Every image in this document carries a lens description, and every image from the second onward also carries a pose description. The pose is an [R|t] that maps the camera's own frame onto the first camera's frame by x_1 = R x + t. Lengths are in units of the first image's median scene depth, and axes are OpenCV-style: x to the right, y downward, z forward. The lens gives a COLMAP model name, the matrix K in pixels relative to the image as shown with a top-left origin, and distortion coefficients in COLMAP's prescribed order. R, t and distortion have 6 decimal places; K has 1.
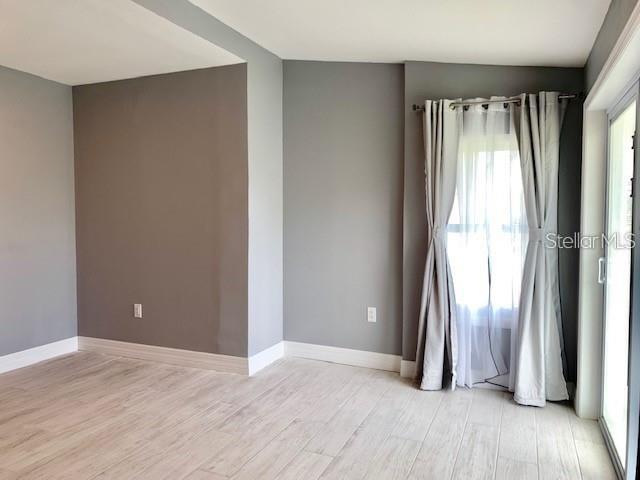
lens RADIAL K [[489.2, 0, 322.3], [0, 489.2, 235.2], [0, 0, 1]] dist [0.060083, -0.073928]
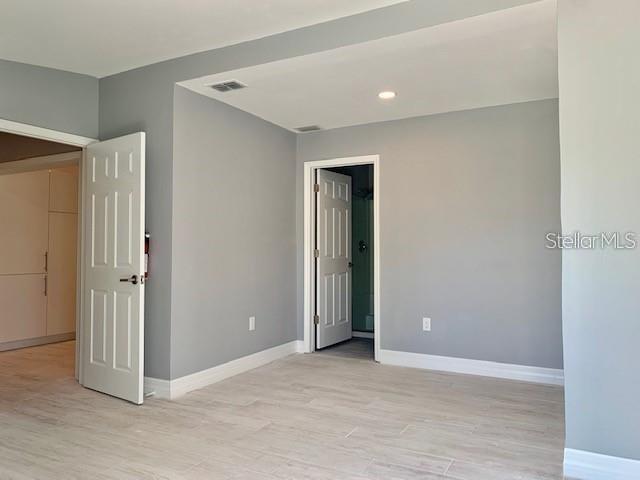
lens RADIAL K [[489.2, 0, 322.3], [0, 489.2, 235.2], [0, 0, 1]] dist [0.060083, -0.073928]
pose [[-0.088197, -0.041015, -0.995258, 0.624179], [-0.051944, 0.997982, -0.036524, 0.022960], [0.994748, 0.048476, -0.090150, 0.879429]]
